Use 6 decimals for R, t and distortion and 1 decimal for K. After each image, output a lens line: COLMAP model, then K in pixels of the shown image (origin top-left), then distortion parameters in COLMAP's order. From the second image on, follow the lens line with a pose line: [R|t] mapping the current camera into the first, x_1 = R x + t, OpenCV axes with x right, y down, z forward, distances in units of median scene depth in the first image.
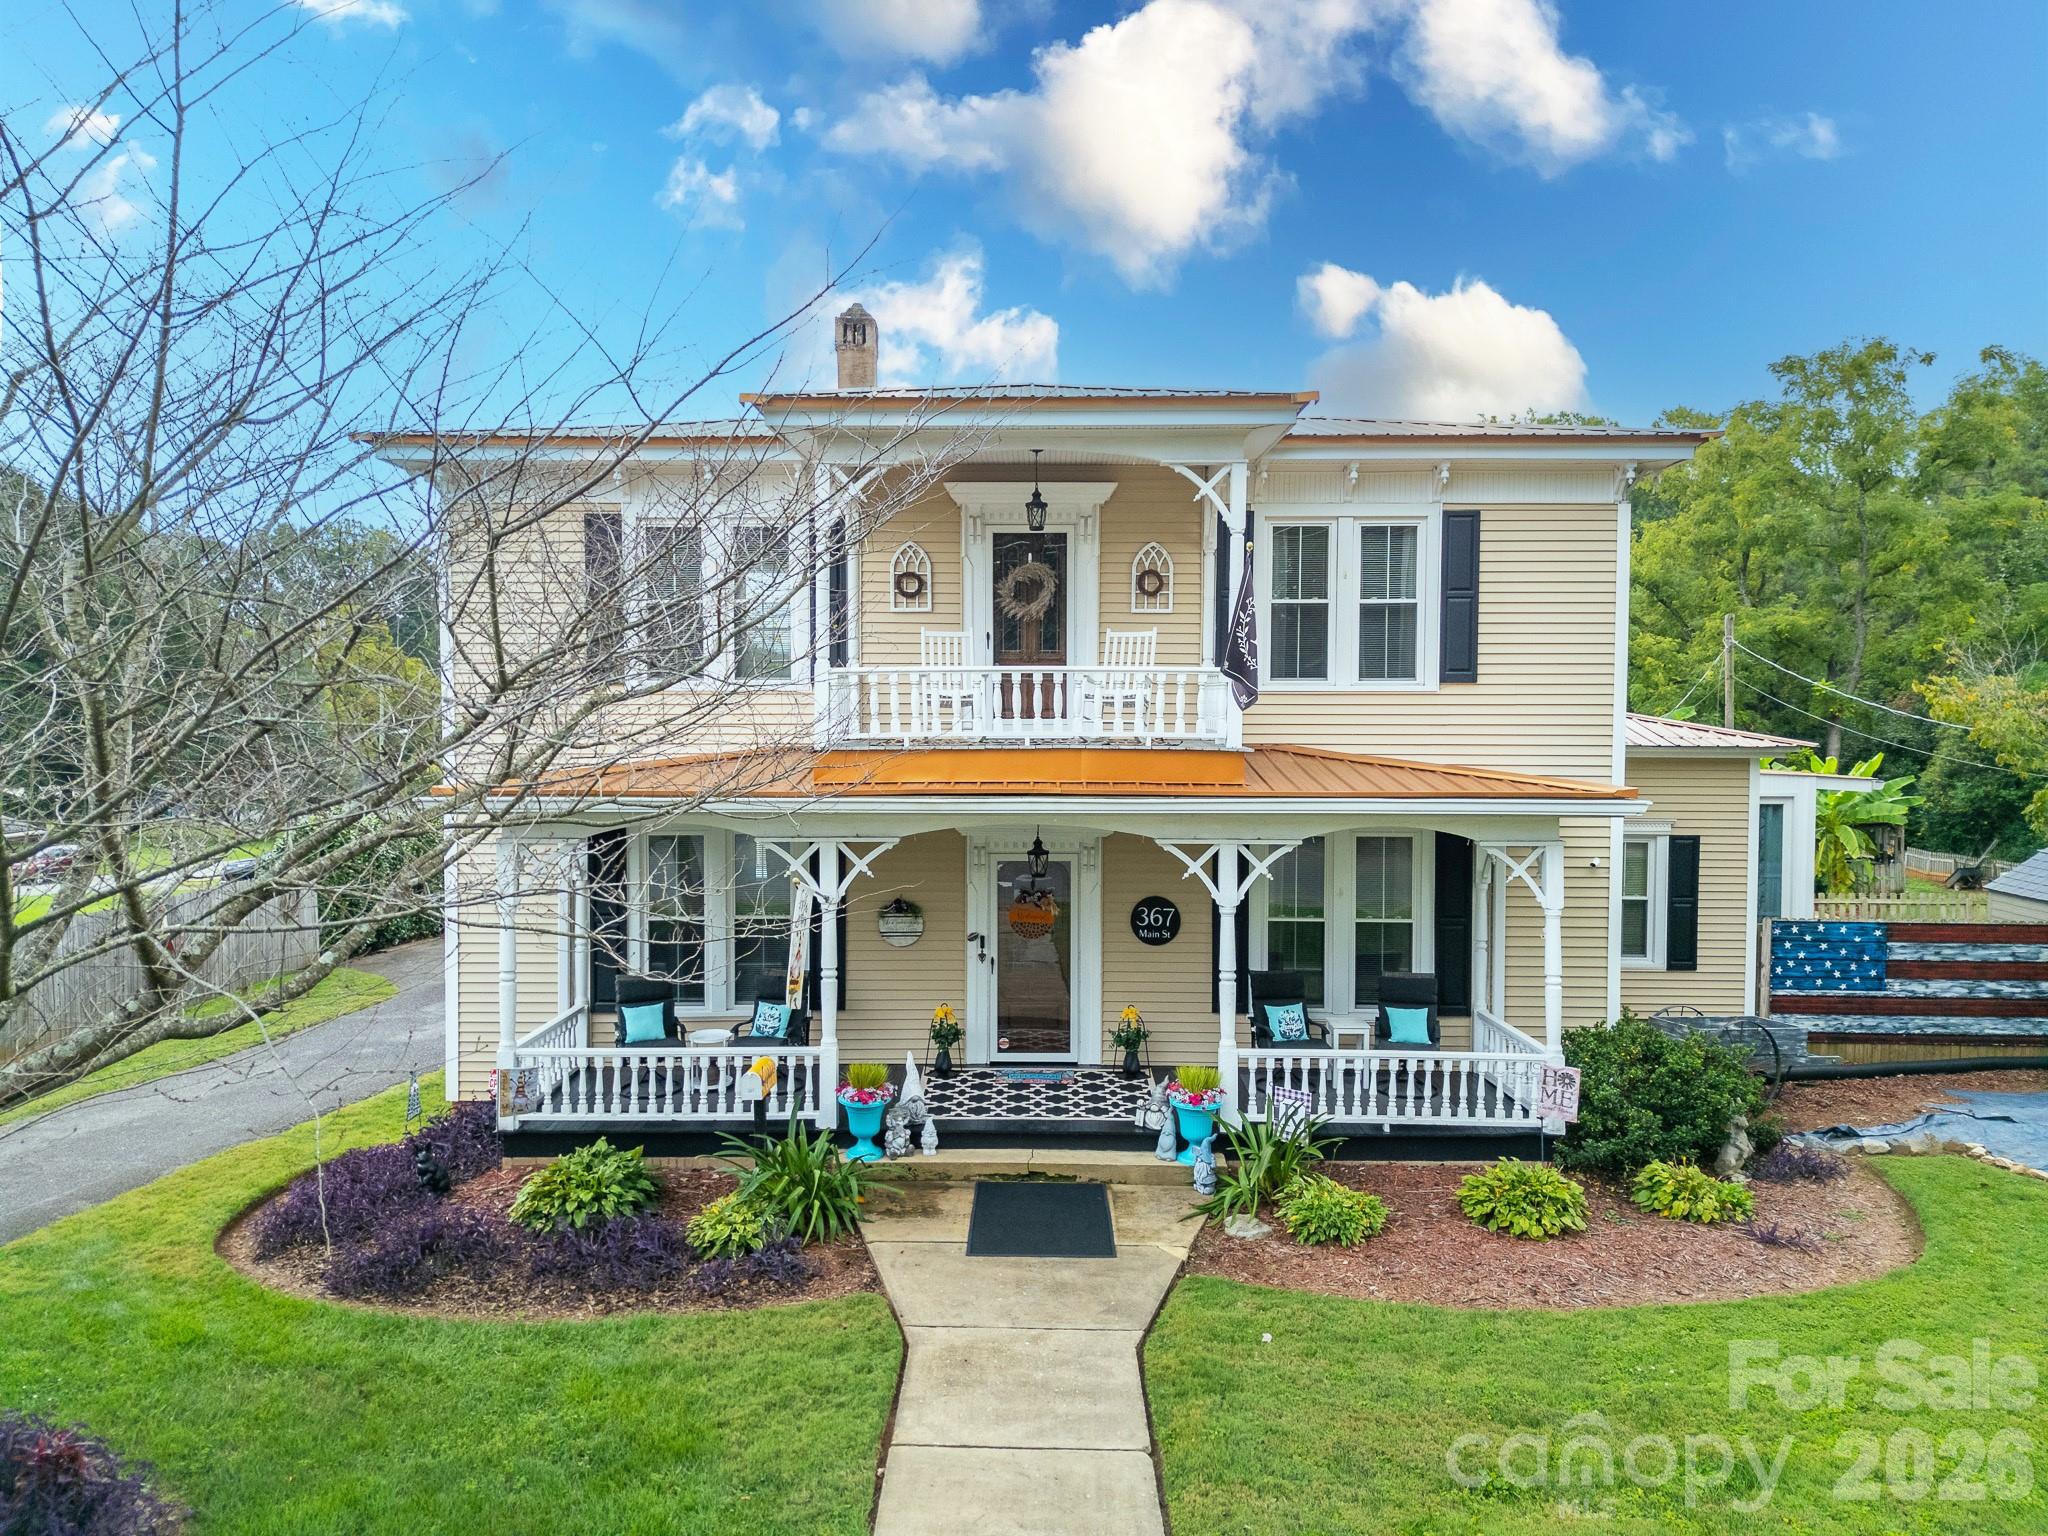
lens RADIAL K [[1428.2, 0, 1018.0], [0, 1428.2, 773.4], [0, 0, 1]] dist [0.075363, -0.056660]
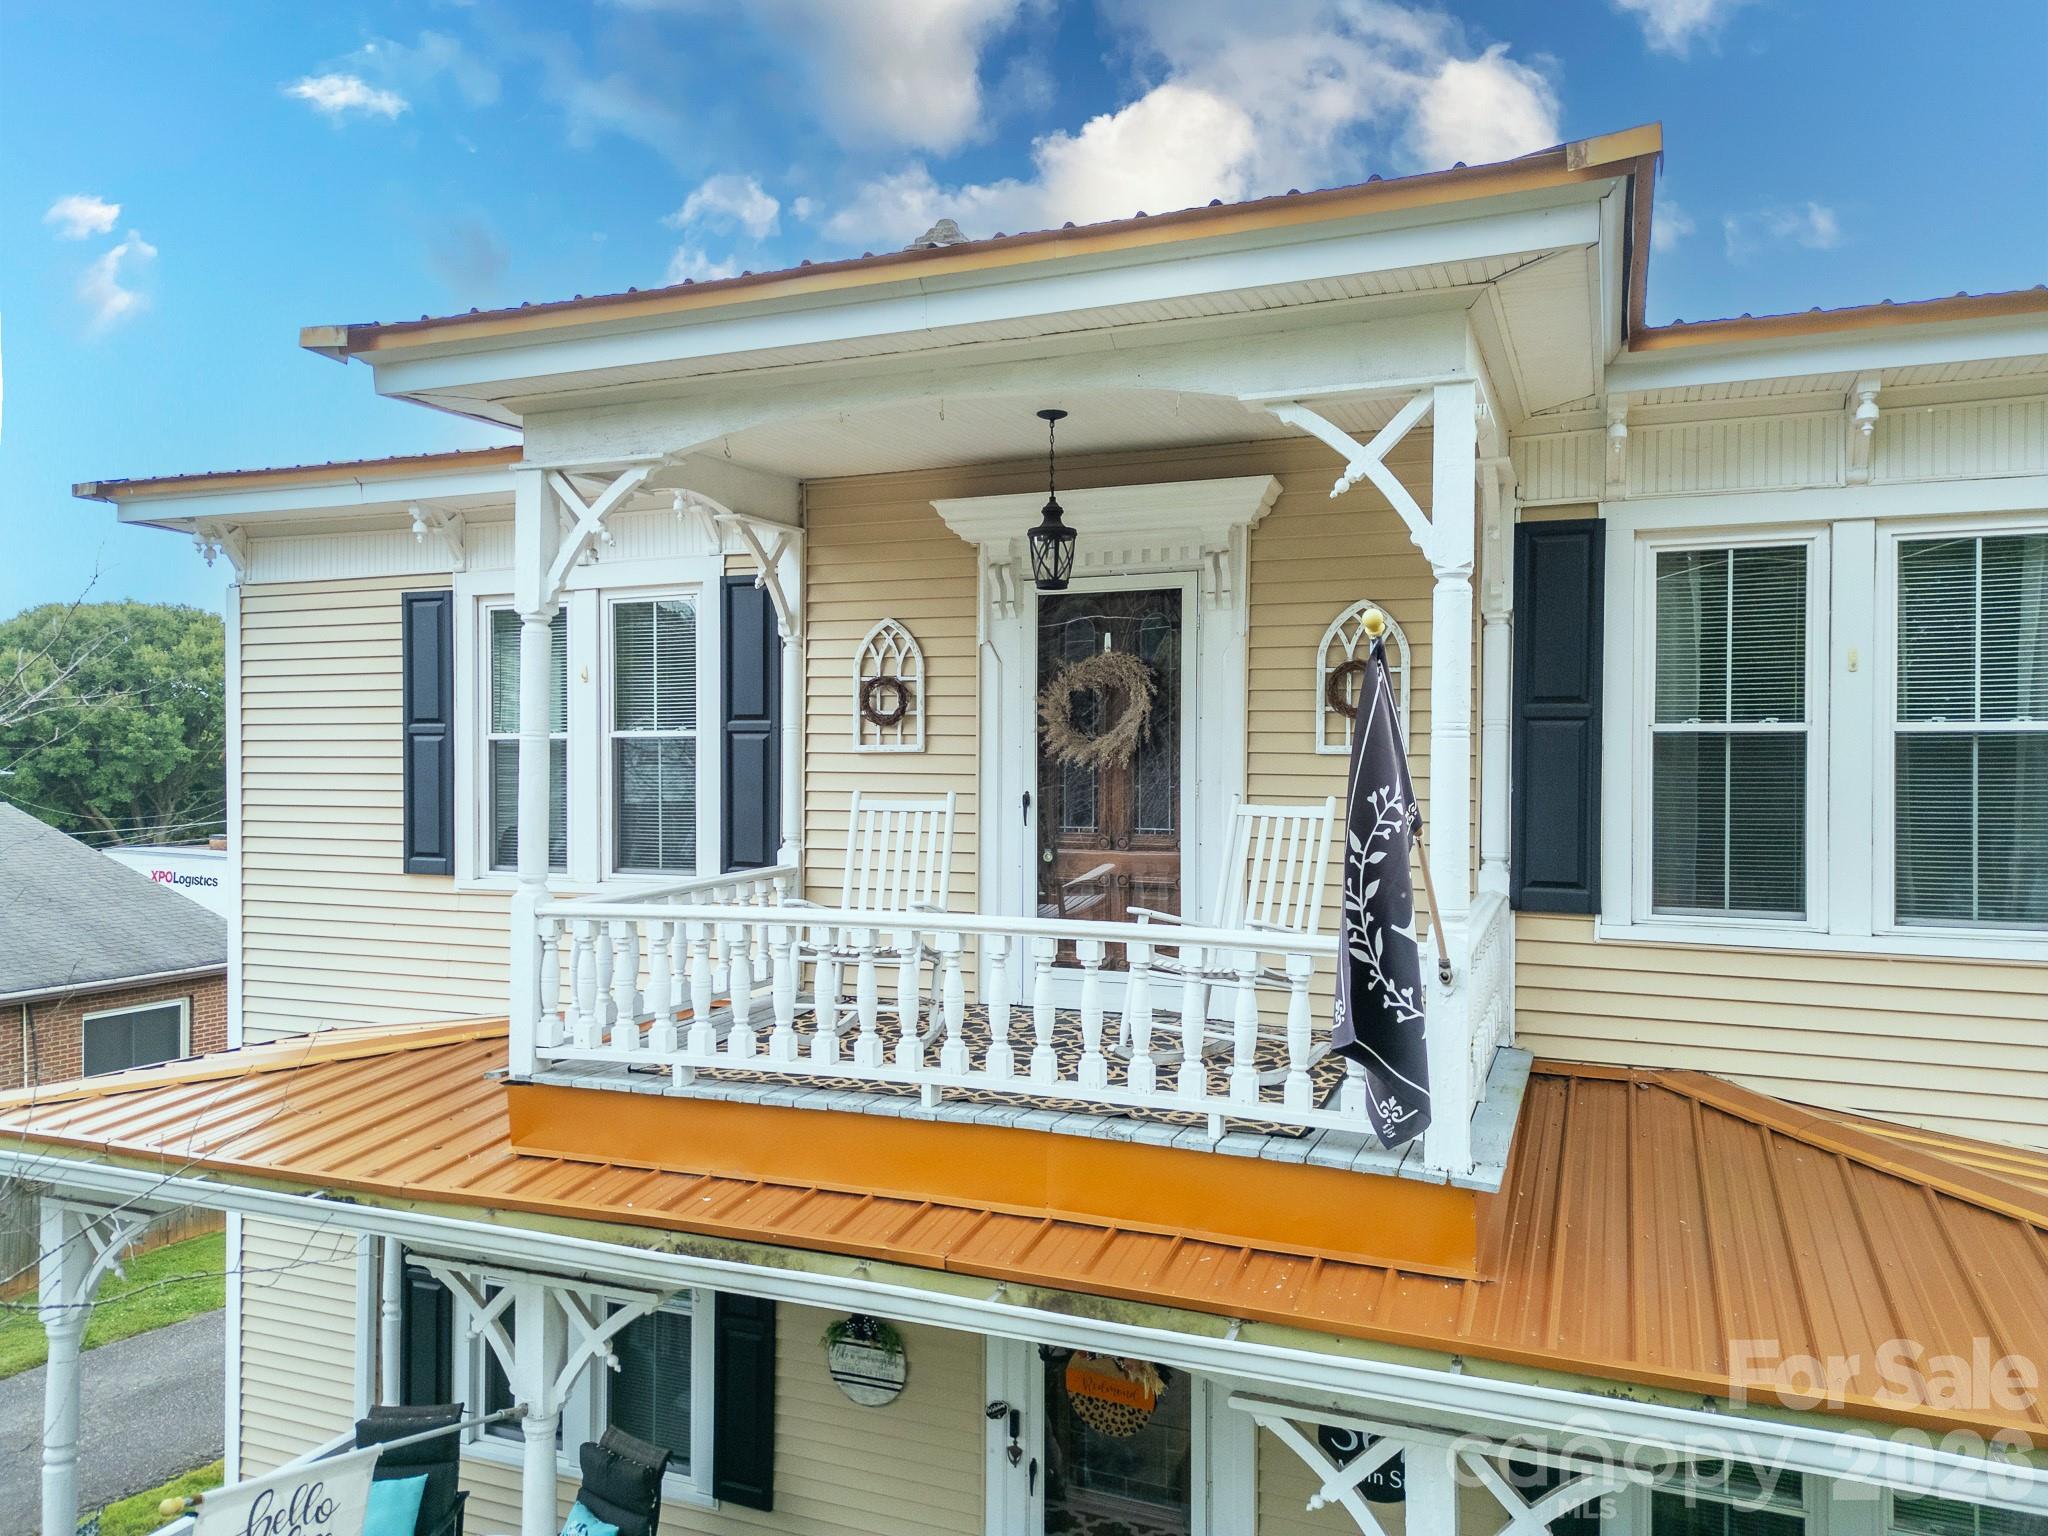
lens RADIAL K [[1428.2, 0, 1025.9], [0, 1428.2, 764.6], [0, 0, 1]] dist [0.075363, -0.056660]
pose [[0.933120, 0.002552, -0.359555, 0.159027], [-0.017031, 0.999166, -0.037110, -0.090734], [0.359161, 0.040751, 0.932386, 0.538468]]
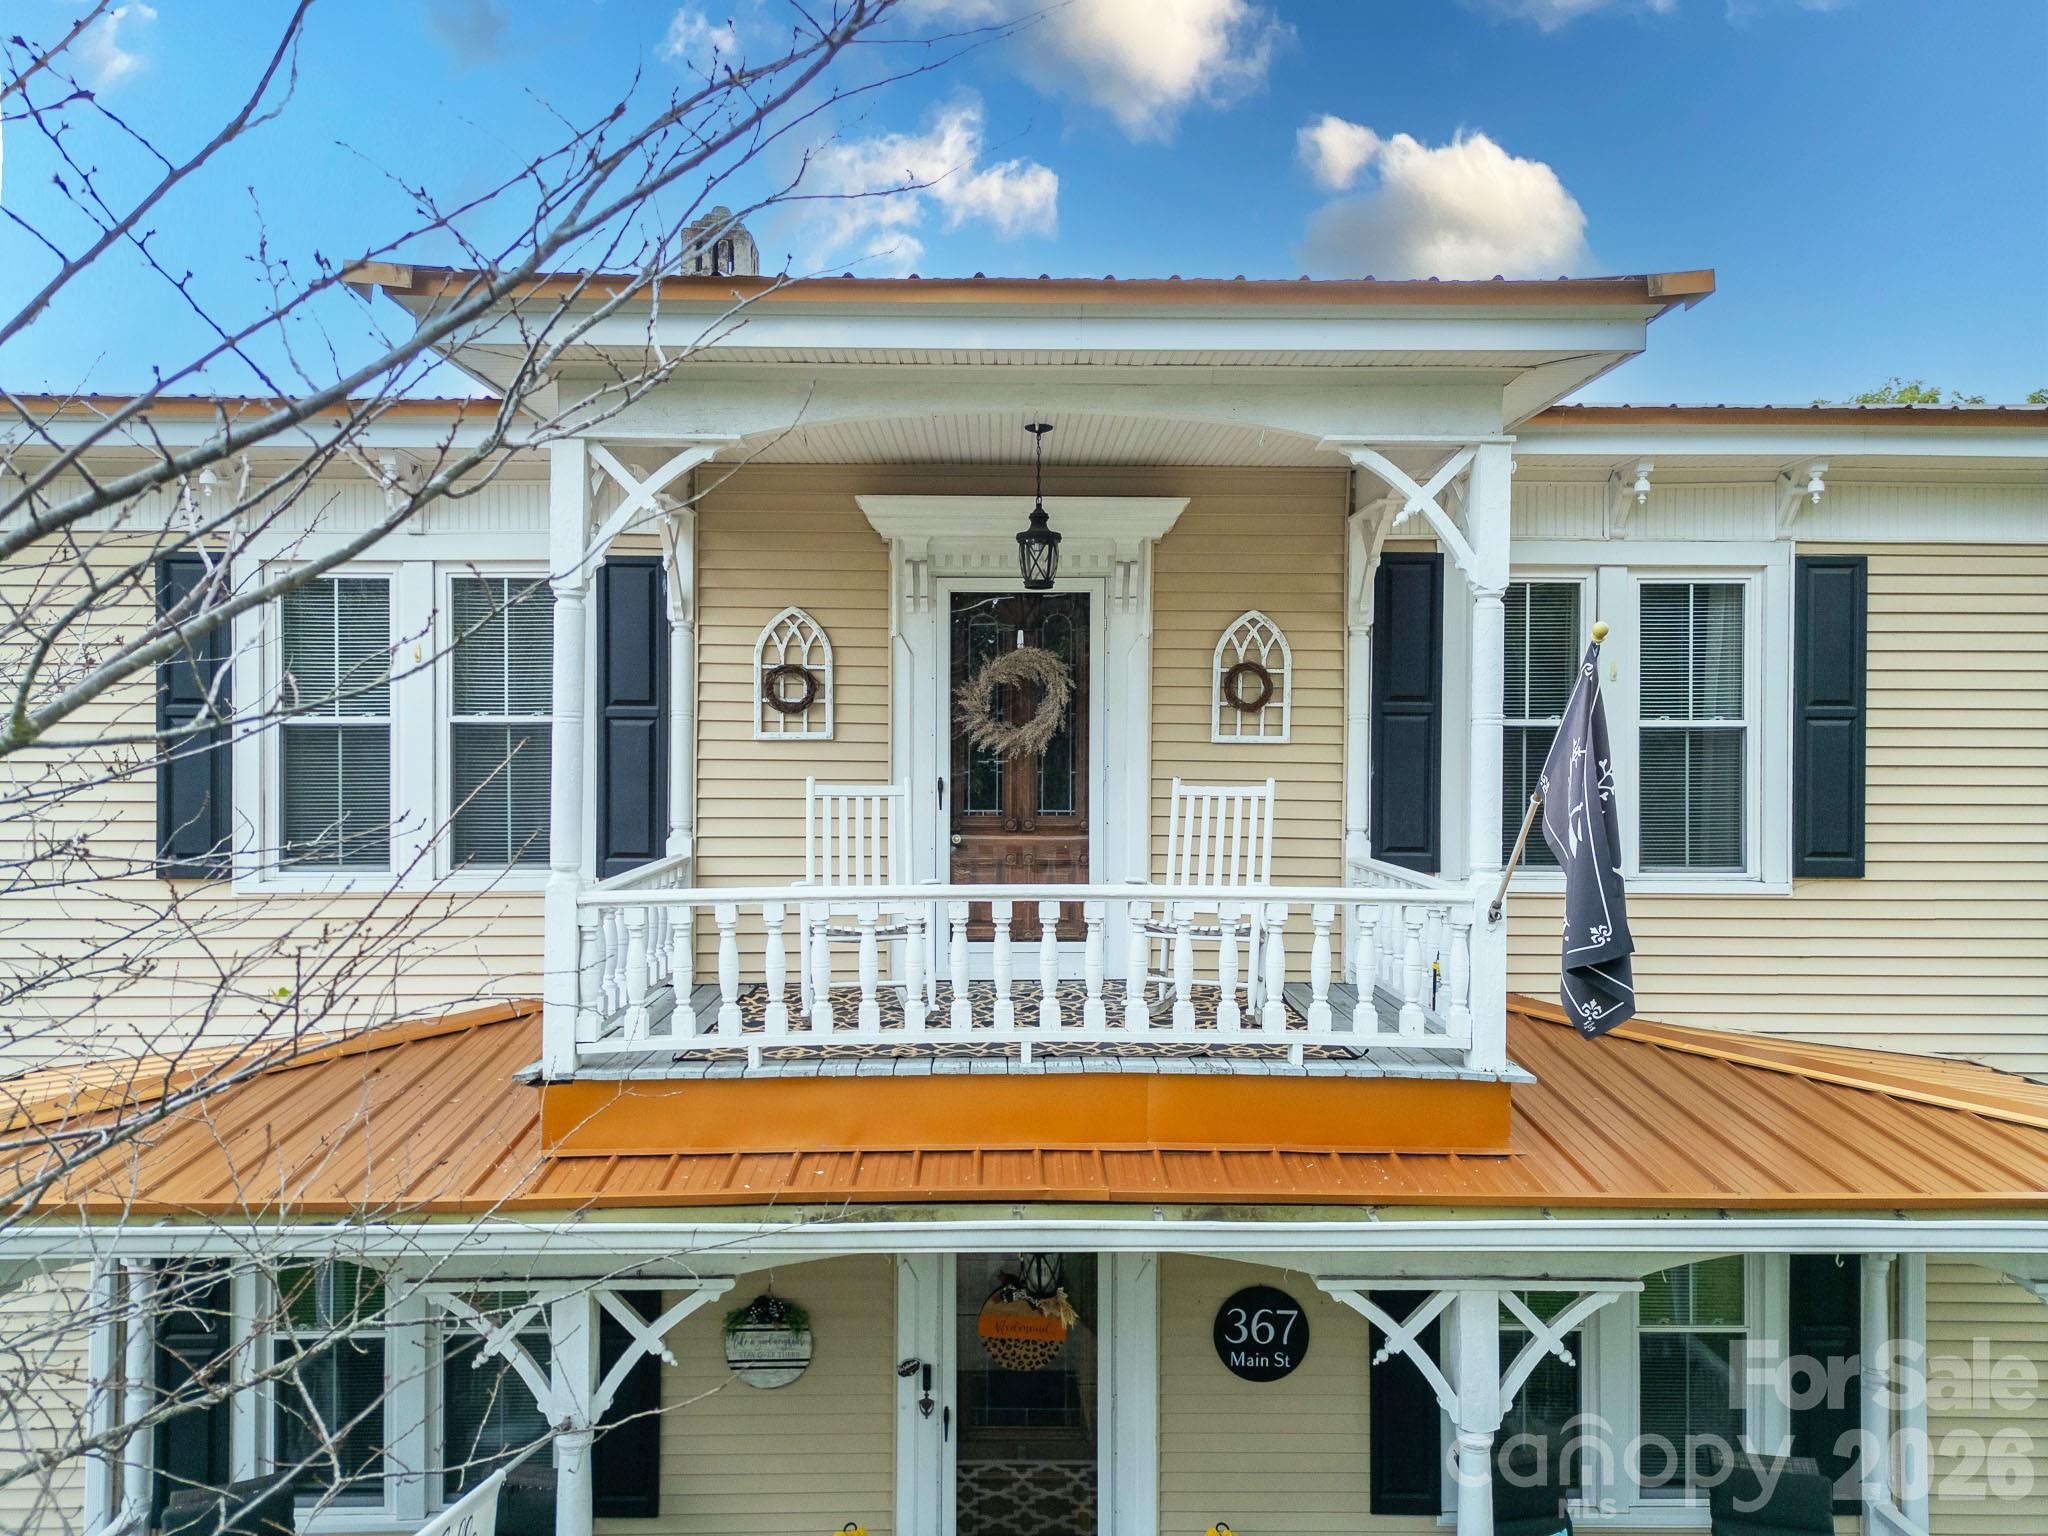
lens RADIAL K [[1428.2, 0, 1023.9], [0, 1428.2, 765.9], [0, 0, 1]] dist [0.075363, -0.056660]
pose [[0.999340, 0.001704, 0.036283, -0.009406], [-0.000245, 0.999192, -0.040189, -0.082889], [-0.036323, 0.040153, 0.998533, 0.476299]]
